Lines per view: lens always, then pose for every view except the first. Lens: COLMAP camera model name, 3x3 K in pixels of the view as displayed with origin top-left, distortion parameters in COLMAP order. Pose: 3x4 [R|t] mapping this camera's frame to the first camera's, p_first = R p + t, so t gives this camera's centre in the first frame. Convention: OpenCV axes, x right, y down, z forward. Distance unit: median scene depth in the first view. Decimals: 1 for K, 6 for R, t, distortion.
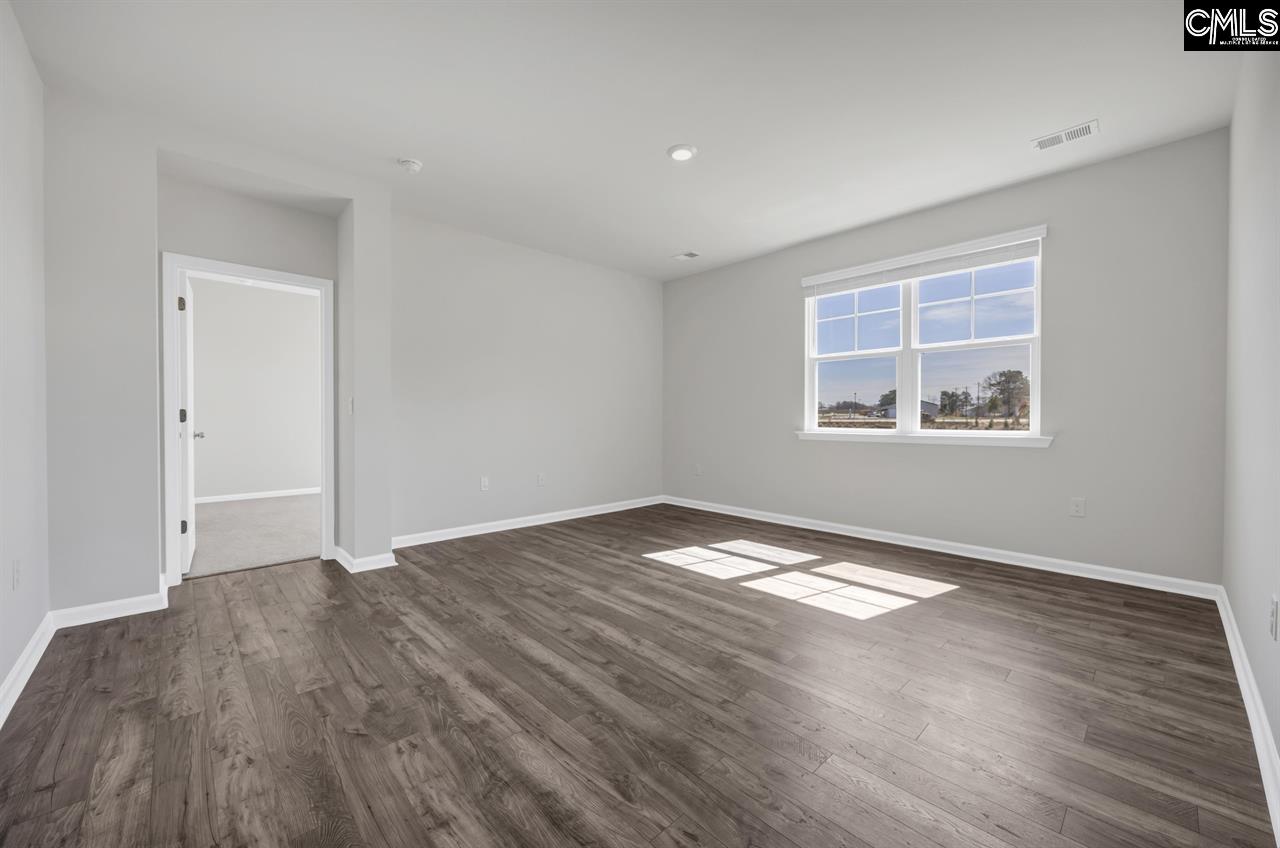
lens RADIAL K [[499.9, 0, 639.6], [0, 499.9, 421.8], [0, 0, 1]] dist [-0.004375, 0.001081]
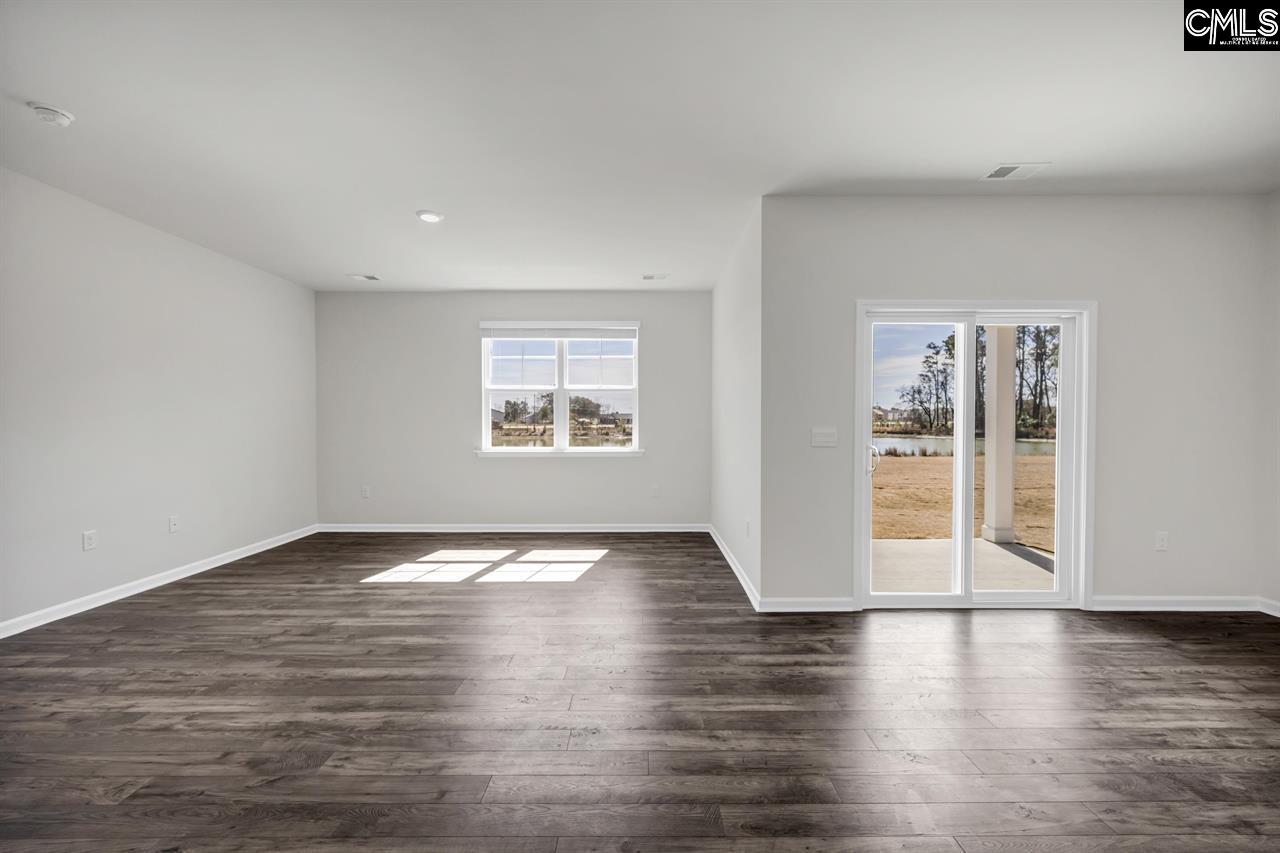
lens RADIAL K [[499.9, 0, 652.0], [0, 499.9, 430.6], [0, 0, 1]] dist [-0.004375, 0.001081]
pose [[0.673311, -0.012916, 0.739246, -0.378405], [0.009138, 0.999916, 0.009147, -0.048964], [-0.739303, 0.000597, 0.673373, -0.133792]]
